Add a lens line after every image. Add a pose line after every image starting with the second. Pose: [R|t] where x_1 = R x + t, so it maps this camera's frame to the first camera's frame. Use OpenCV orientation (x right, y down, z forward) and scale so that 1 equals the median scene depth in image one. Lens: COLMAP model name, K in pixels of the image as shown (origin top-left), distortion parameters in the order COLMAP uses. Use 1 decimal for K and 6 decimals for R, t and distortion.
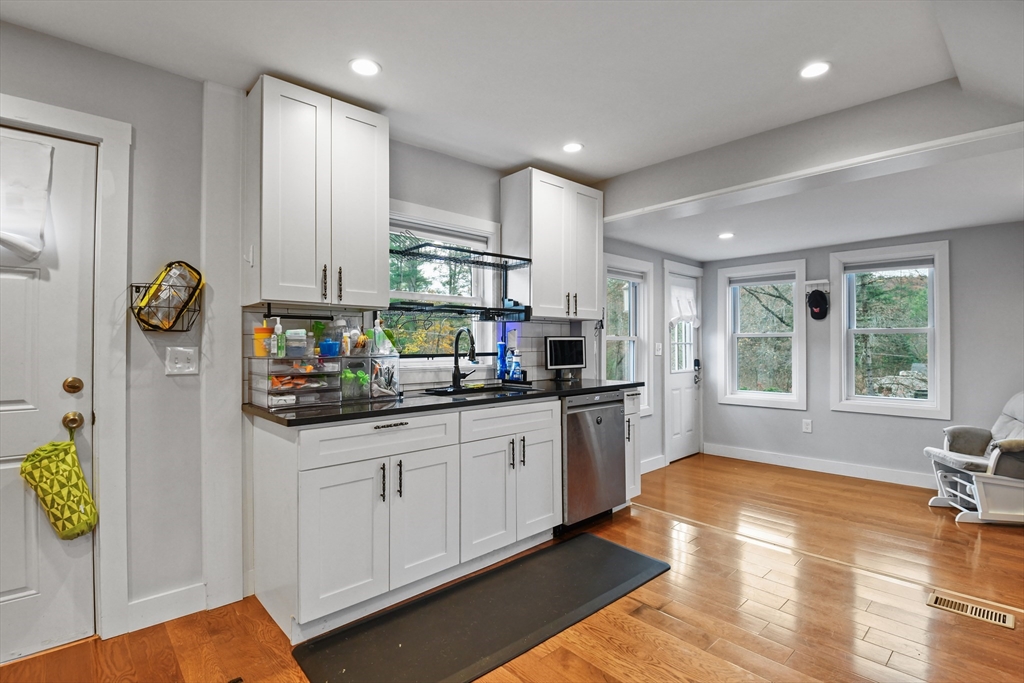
lens RADIAL K [[470.8, 0, 506.2], [0, 470.8, 347.8], [0, 0, 1]] dist [-0.000514, -0.022545]
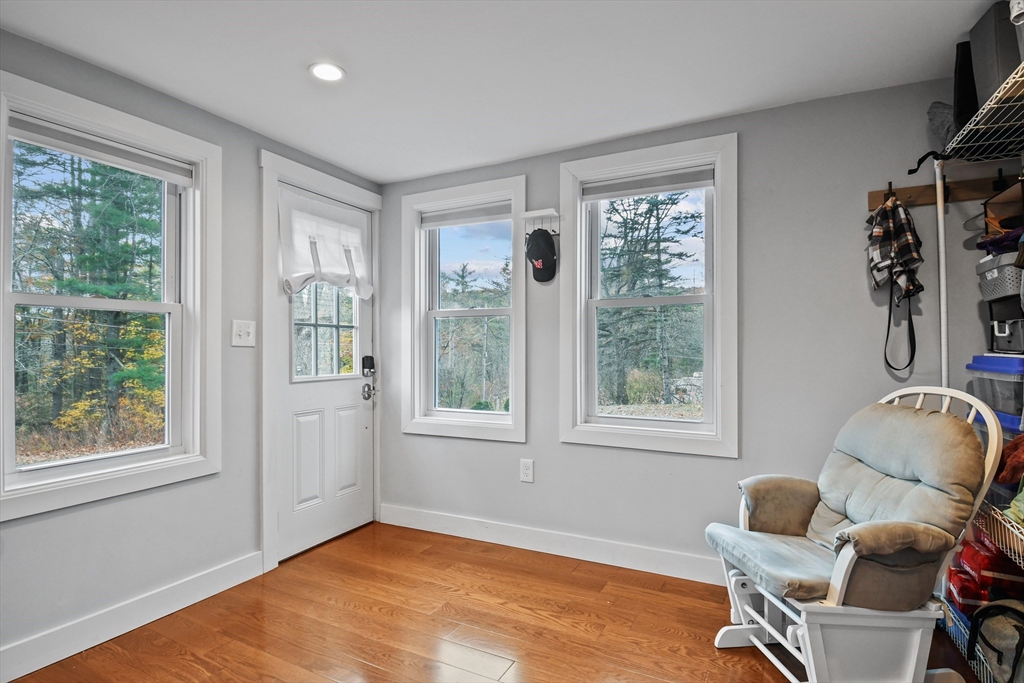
lens RADIAL K [[537.4, 0, 484.0], [0, 537.4, 332.1], [0, 0, 1]] dist [0.002577, -0.033554]
pose [[0.944710, 0.009224, 0.327778, 0.392249], [0.002715, 0.999350, -0.035946, 0.023857], [-0.327897, 0.034849, 0.944071, 0.422526]]
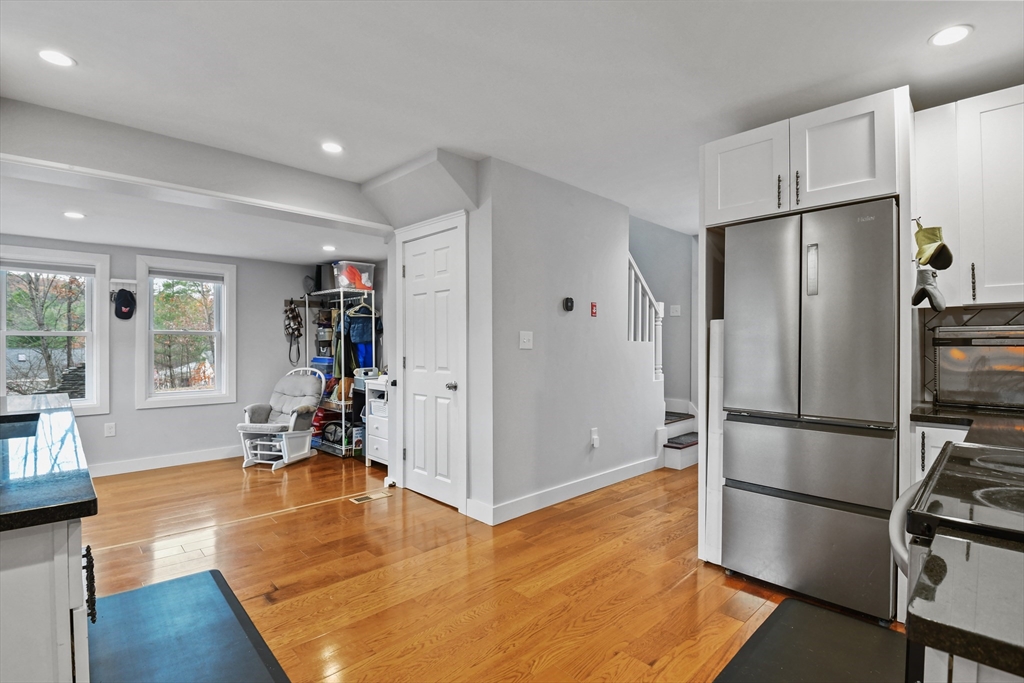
lens RADIAL K [[470.8, 0, 506.2], [0, 470.8, 347.8], [0, 0, 1]] dist [-0.000514, -0.022545]
pose [[-0.016283, -0.004173, 0.999859, -0.331126], [0.009150, 0.999949, 0.004322, 0.002839], [-0.999826, 0.009219, -0.016244, 0.214974]]
